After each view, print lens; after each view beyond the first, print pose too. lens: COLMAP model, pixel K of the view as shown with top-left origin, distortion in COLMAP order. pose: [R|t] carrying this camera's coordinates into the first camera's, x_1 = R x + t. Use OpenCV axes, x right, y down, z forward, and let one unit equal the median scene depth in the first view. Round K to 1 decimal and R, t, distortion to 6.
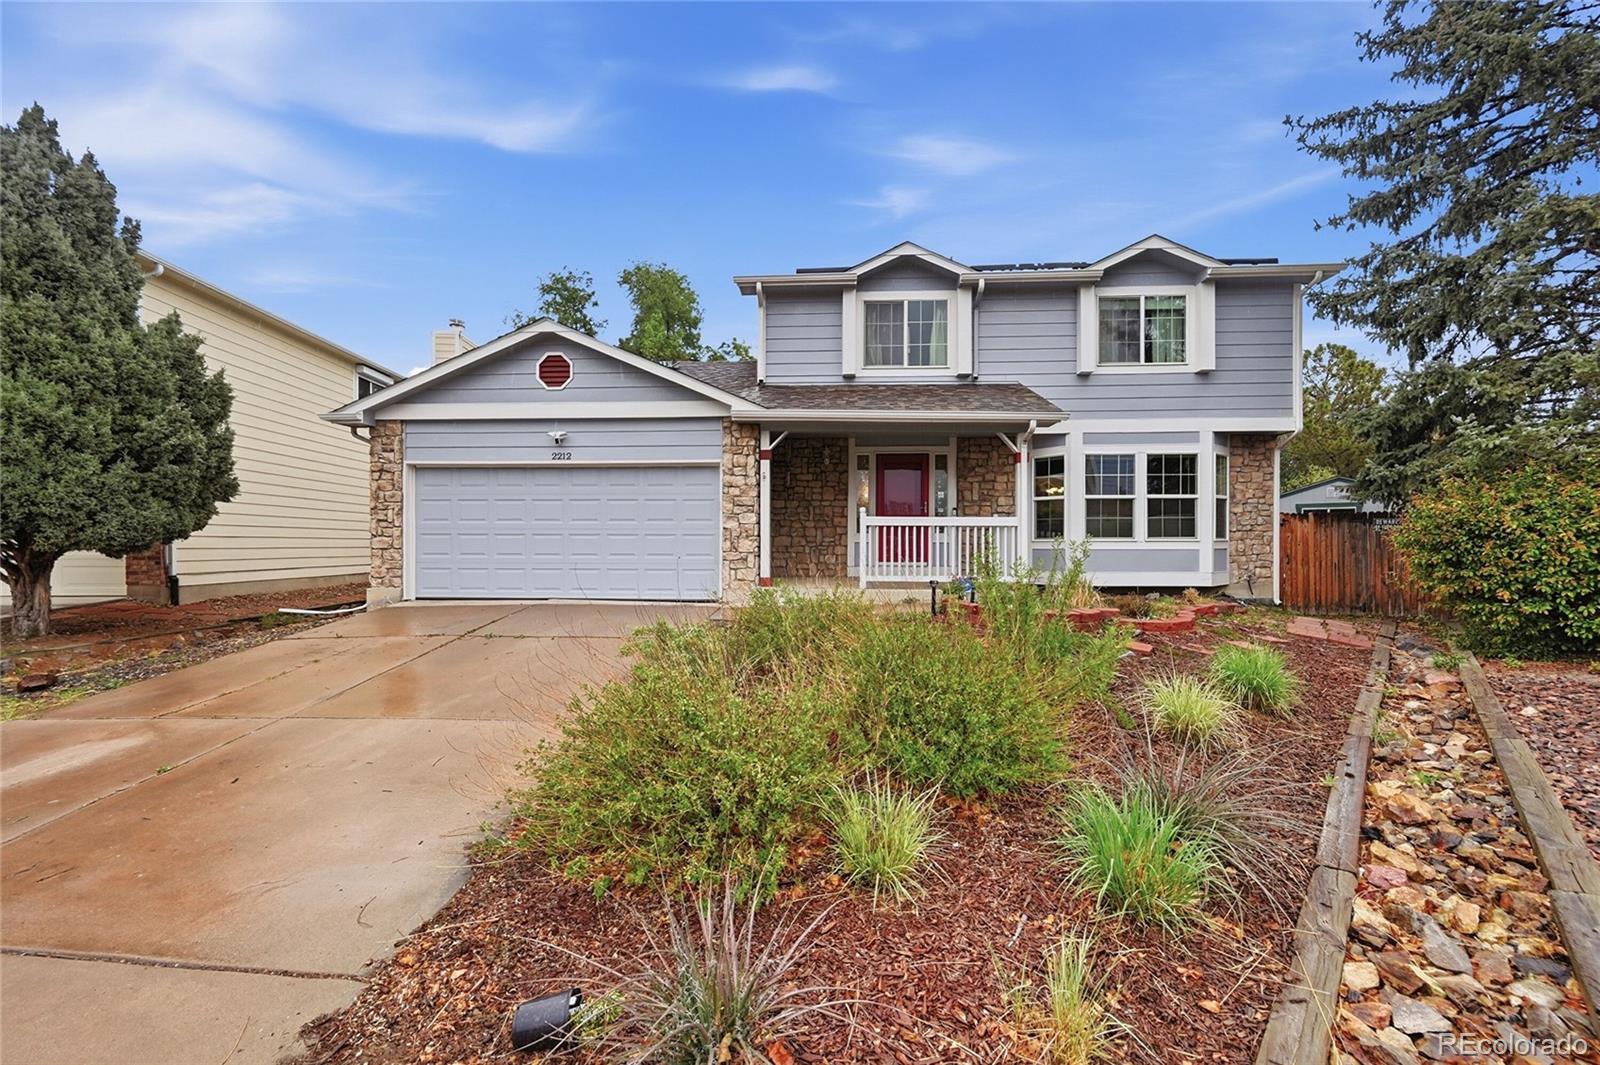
lens RADIAL K [[602.6, 0, 804.3], [0, 602.6, 545.2], [0, 0, 1]] dist [0.001560, 0.000785]
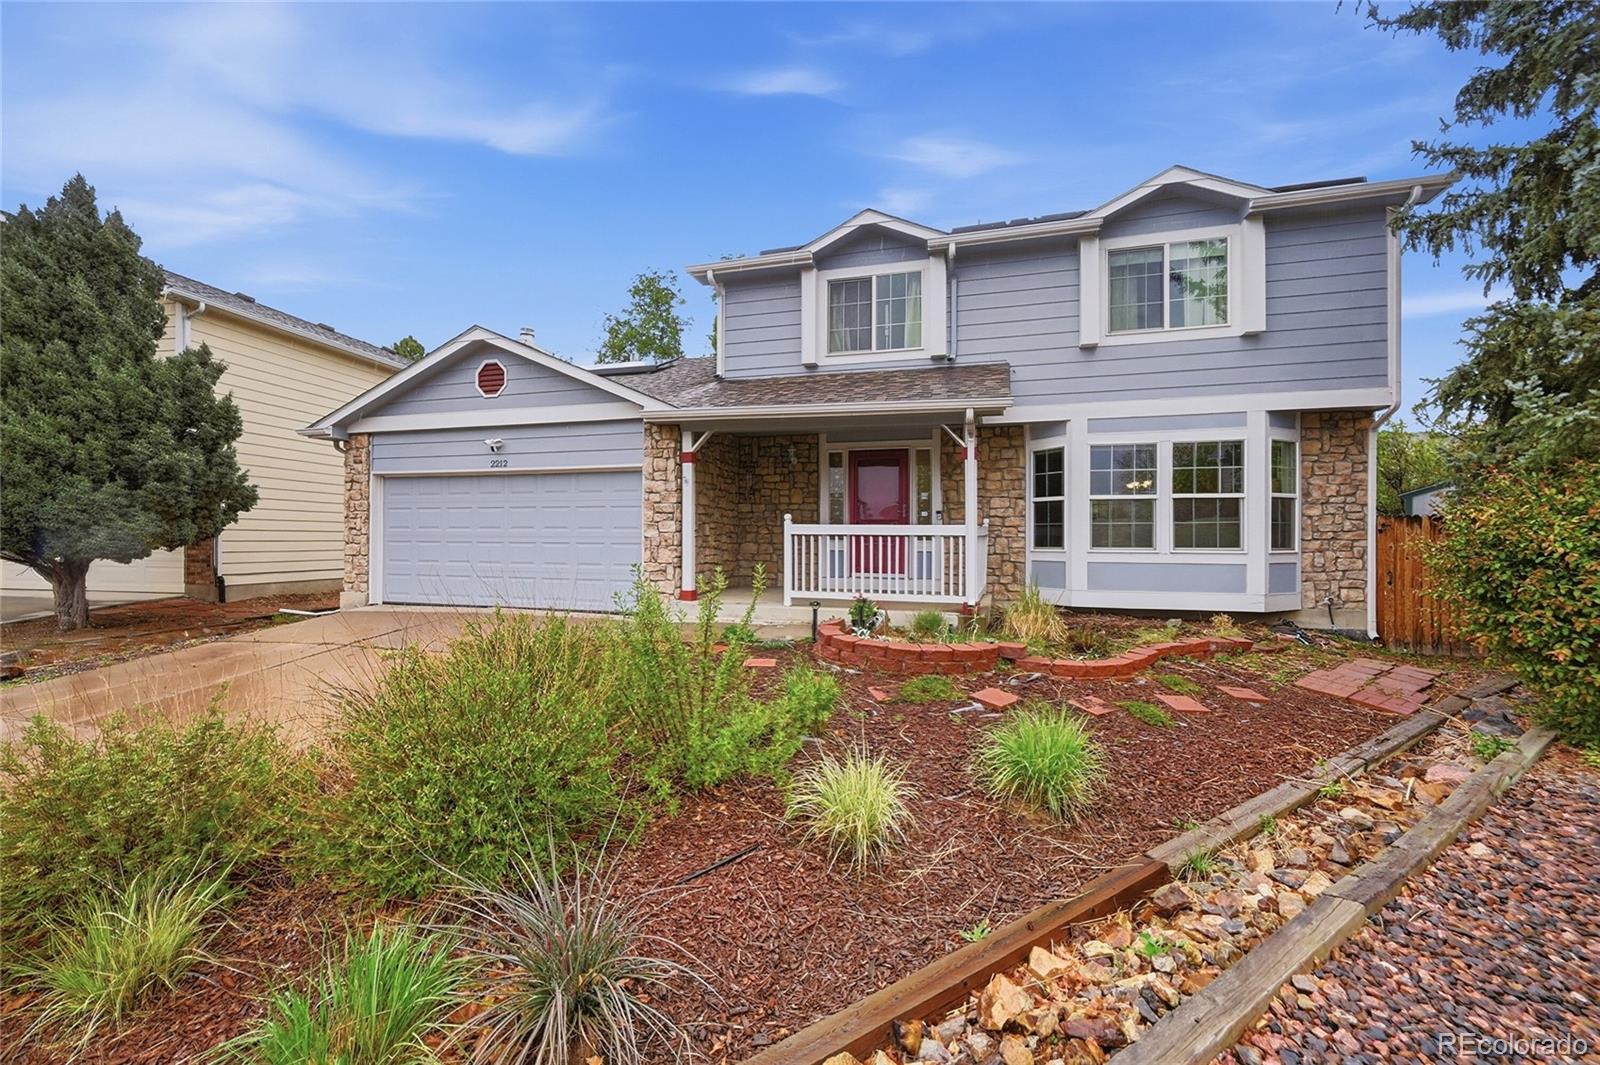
lens RADIAL K [[636.1, 0, 802.0], [0, 636.1, 535.7], [0, 0, 1]] dist [-0.001834, -0.000141]
pose [[0.974364, 0.002168, -0.224966, 0.283968], [-0.004174, 0.999956, -0.008444, -0.019669], [0.224938, 0.009167, 0.974330, 0.080775]]
